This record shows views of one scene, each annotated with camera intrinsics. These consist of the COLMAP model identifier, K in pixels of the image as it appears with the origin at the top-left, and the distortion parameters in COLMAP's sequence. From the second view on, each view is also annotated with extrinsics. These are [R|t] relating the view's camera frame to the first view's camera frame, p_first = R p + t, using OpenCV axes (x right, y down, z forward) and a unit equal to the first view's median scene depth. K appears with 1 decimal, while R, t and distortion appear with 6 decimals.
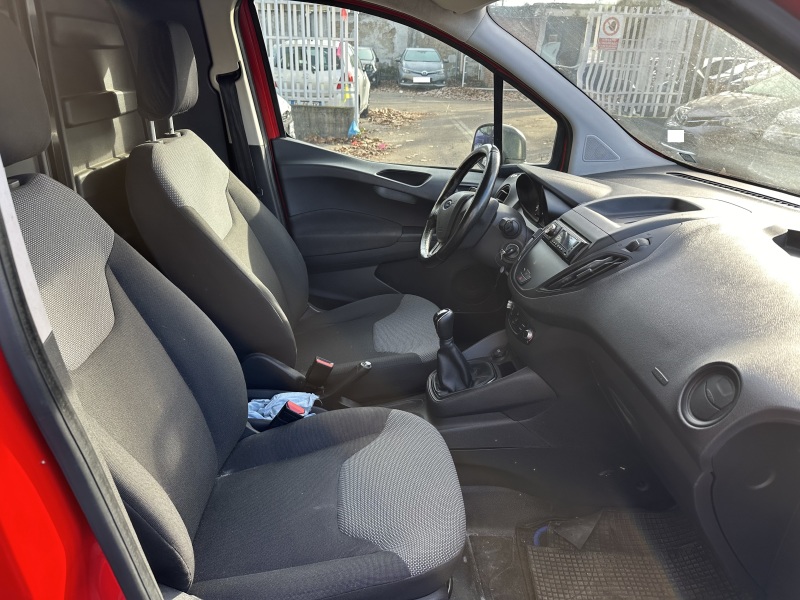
lens RADIAL K [[556.5, 0, 399.8], [0, 556.5, 261.7], [0, 0, 1]] dist [-0.000013, -0.041790]
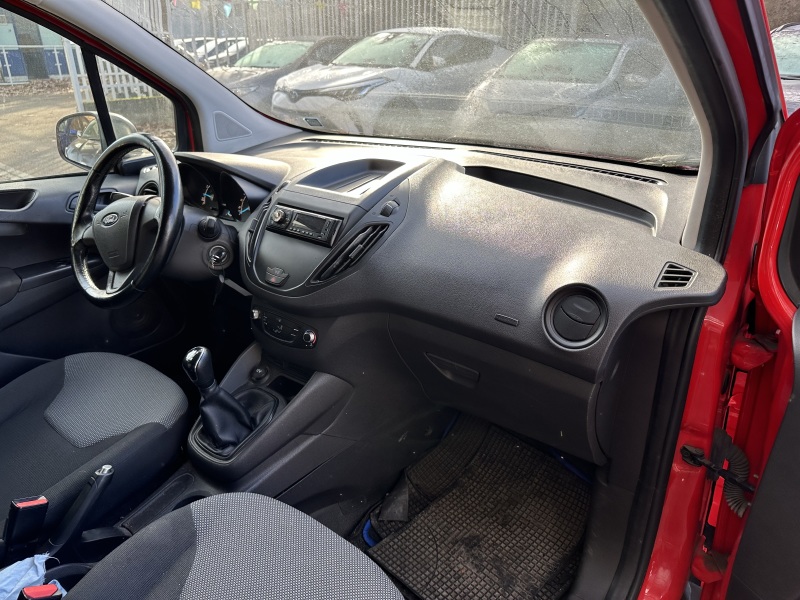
lens RADIAL K [[556.5, 0, 399.8], [0, 556.5, 261.7], [0, 0, 1]] dist [-0.000013, -0.041790]
pose [[0.660721, -0.286733, 0.693709, -0.227713], [0.265158, 0.953741, 0.141665, -0.063300], [-0.702239, 0.090342, 0.706186, 0.251632]]
